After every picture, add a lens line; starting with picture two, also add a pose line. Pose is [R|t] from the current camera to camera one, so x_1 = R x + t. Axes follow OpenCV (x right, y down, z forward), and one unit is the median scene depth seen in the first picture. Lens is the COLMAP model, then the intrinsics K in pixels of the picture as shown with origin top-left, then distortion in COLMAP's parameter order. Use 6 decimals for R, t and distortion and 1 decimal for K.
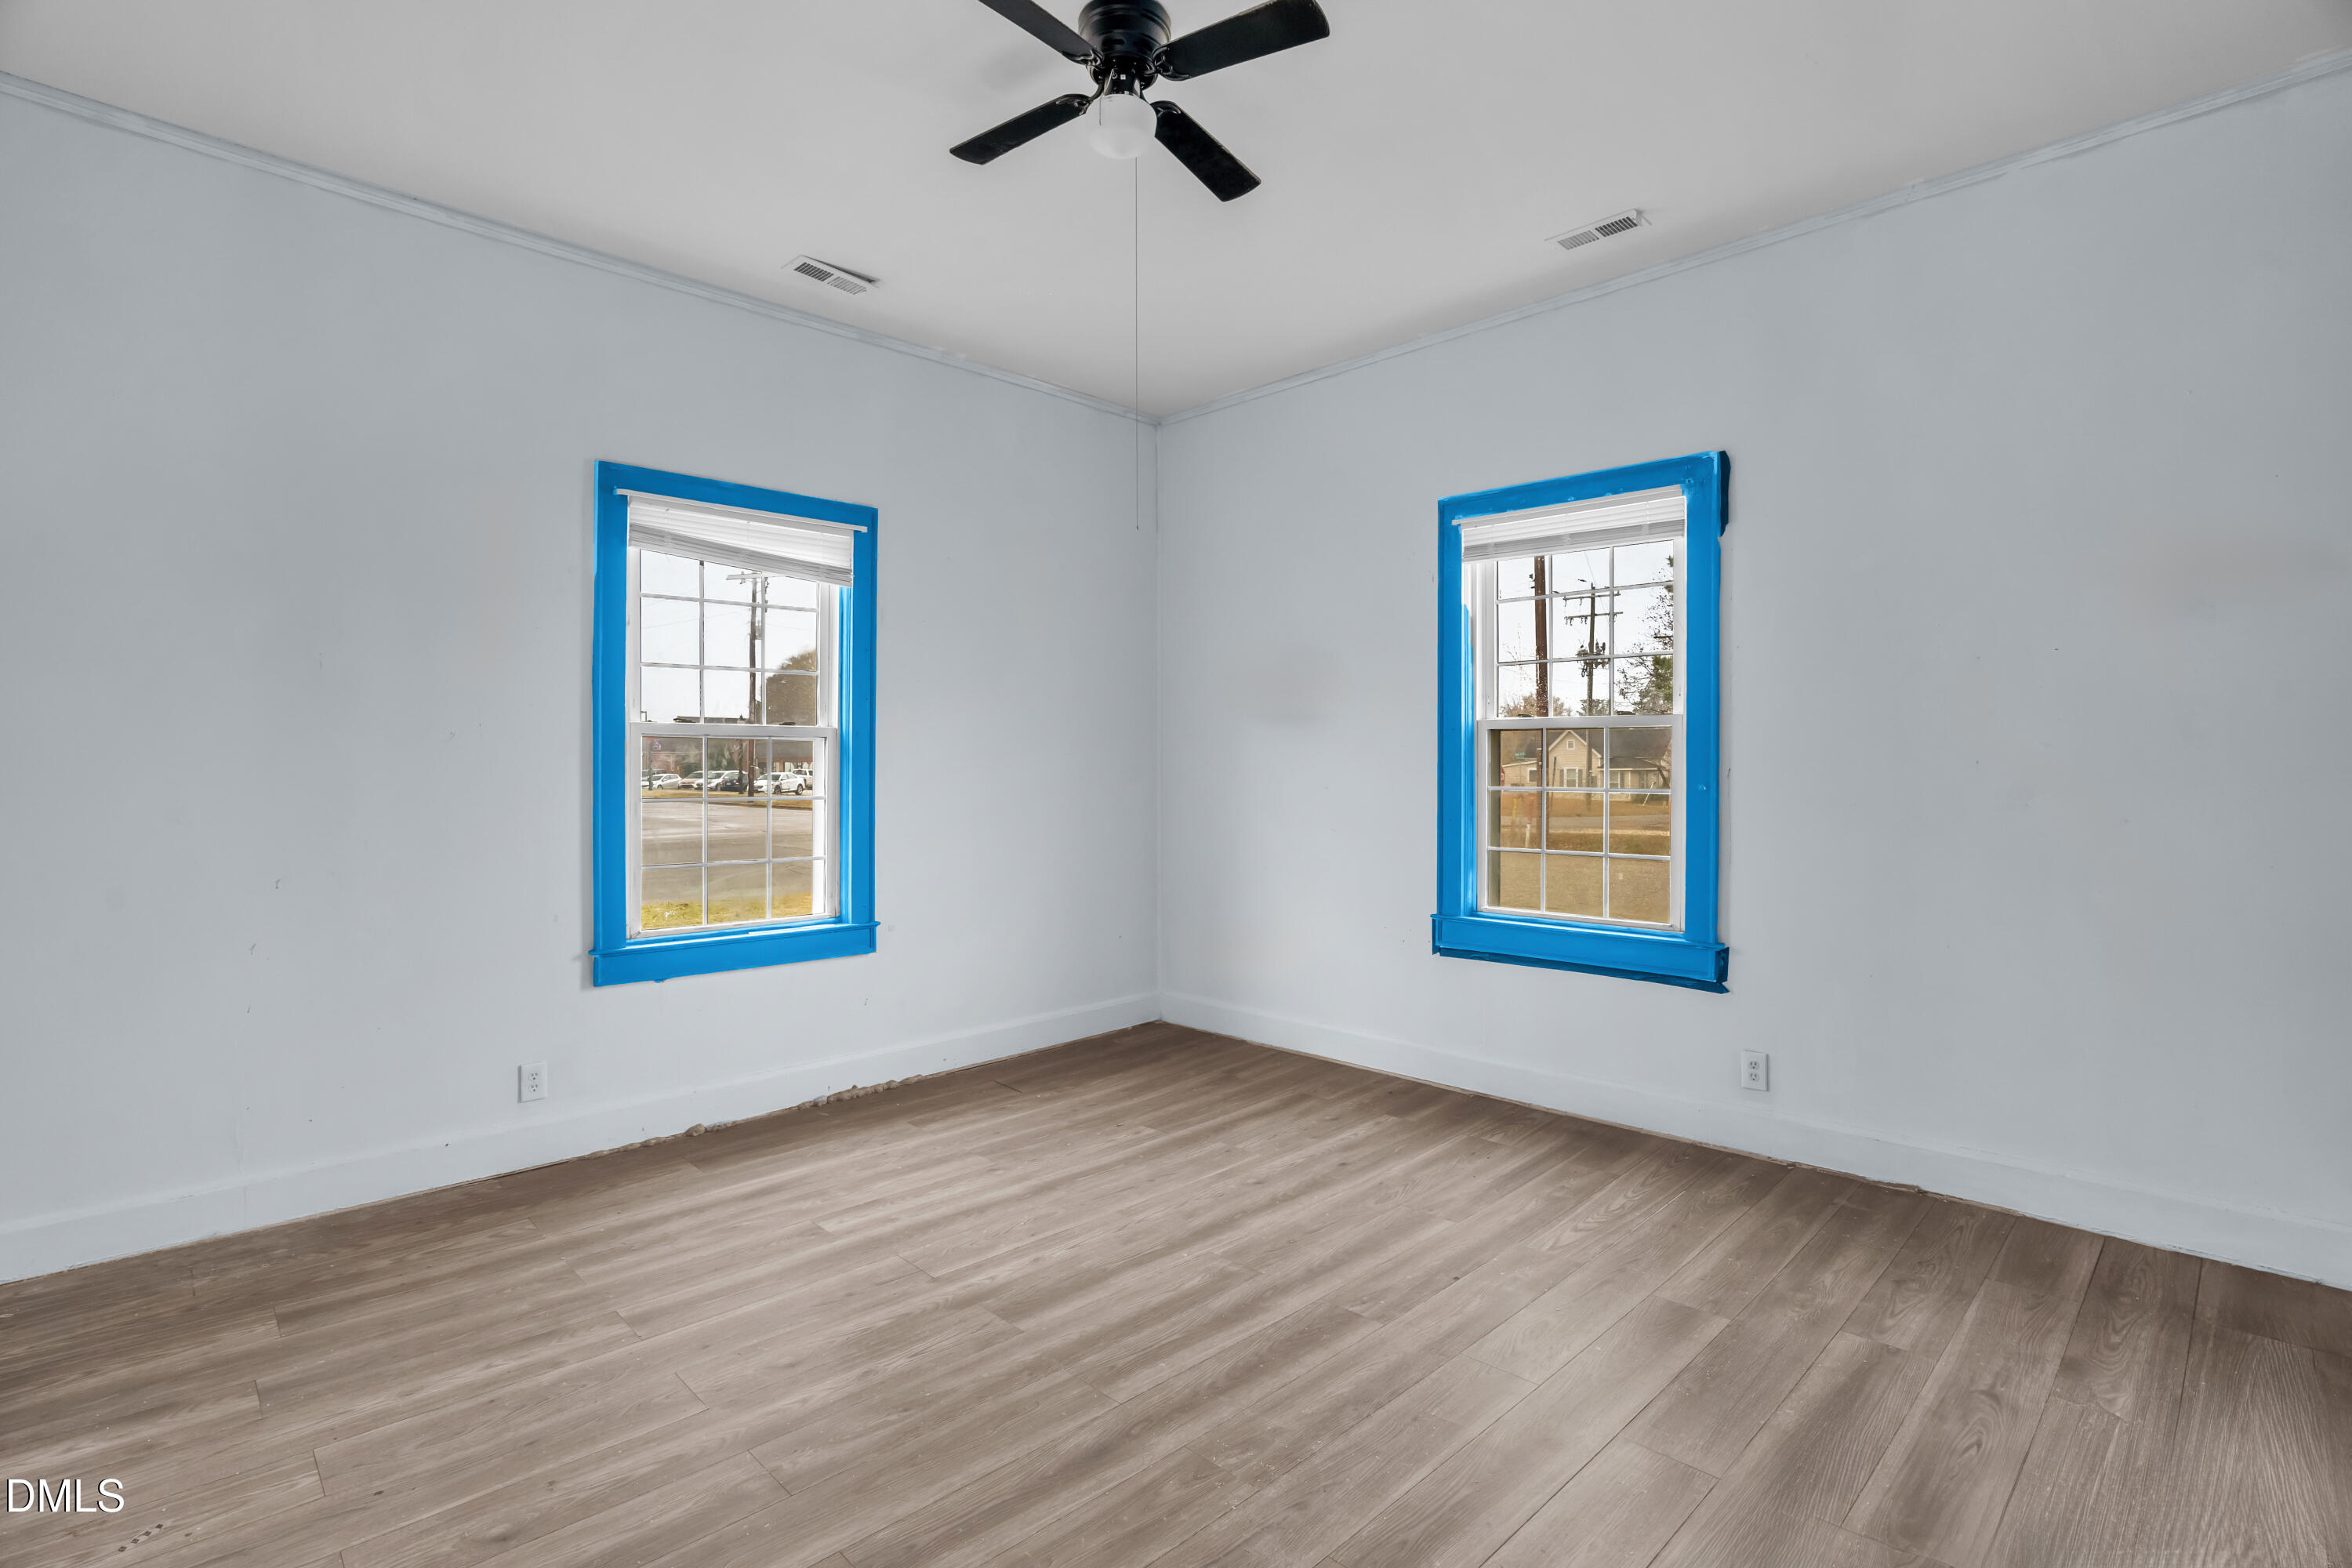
lens RADIAL K [[1109.4, 0, 1155.8], [0, 1109.4, 775.3], [0, 0, 1]] dist [-0.066911, 0.024016]
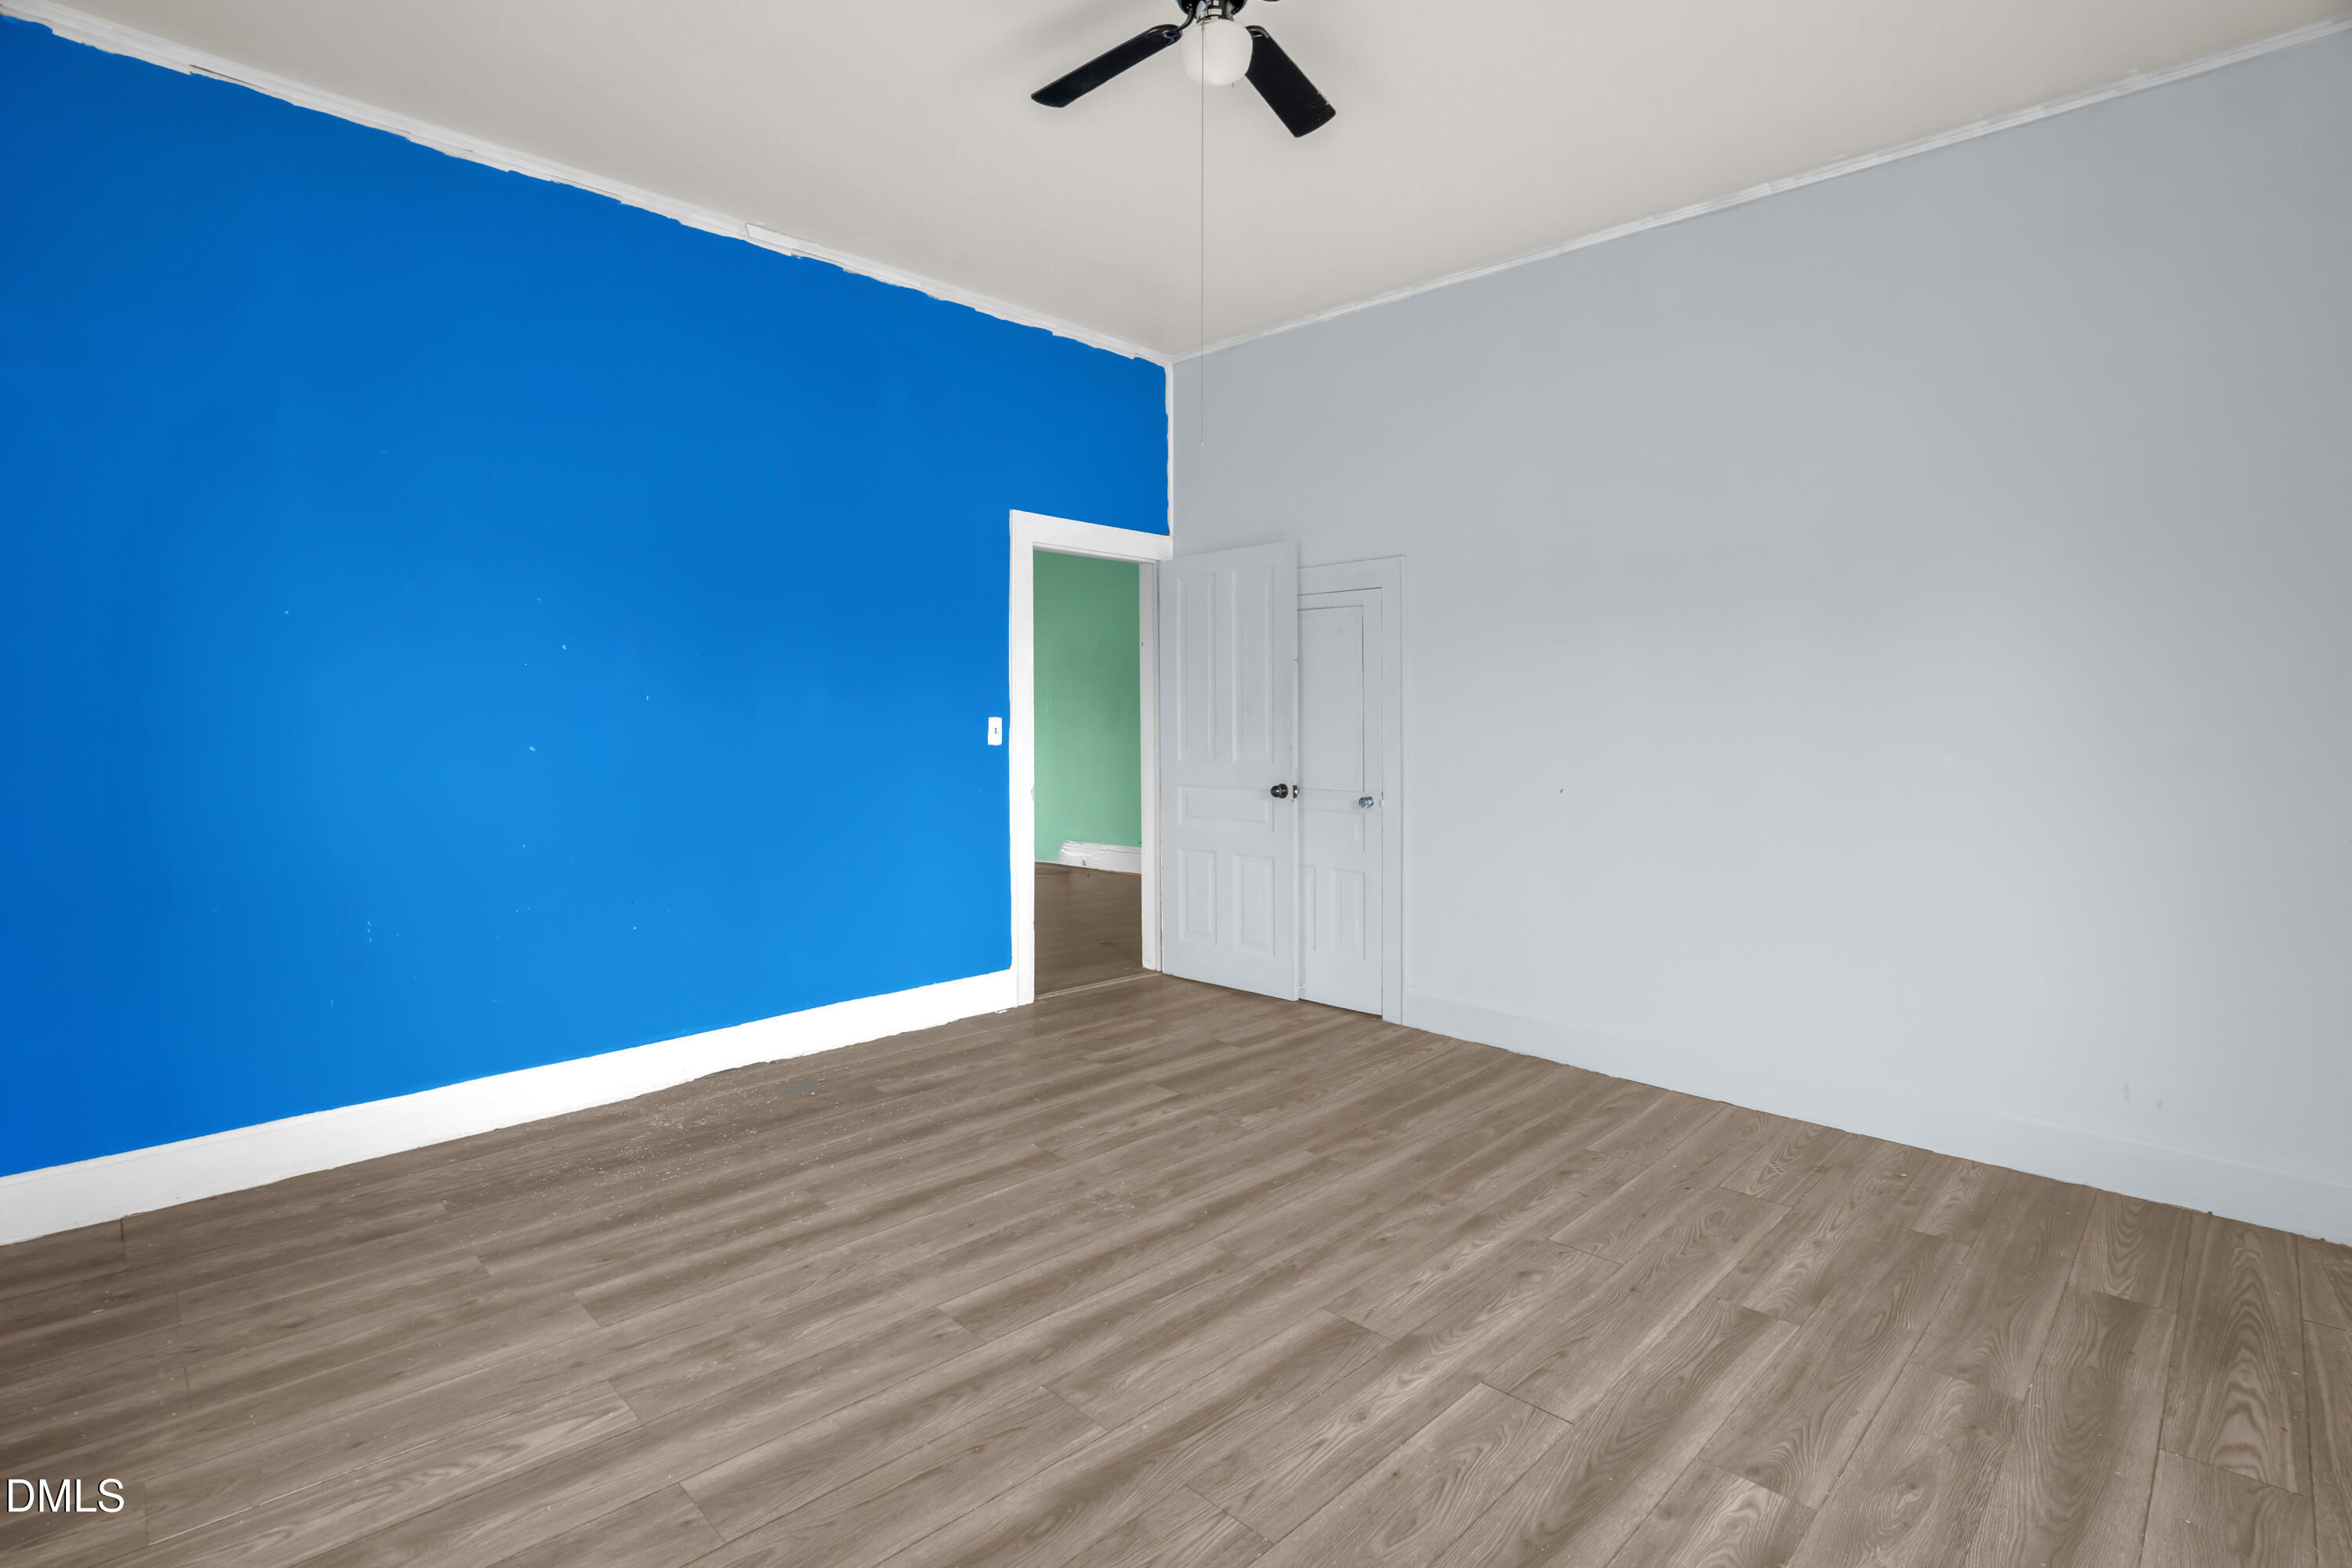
lens RADIAL K [[1109.4, 0, 1155.8], [0, 1109.4, 775.3], [0, 0, 1]] dist [-0.066911, 0.024016]
pose [[-0.999914, 0.004479, -0.012318, 0.031349], [0.003797, 0.998488, 0.054830, 0.001339], [0.012545, 0.054779, -0.998420, 1.913160]]
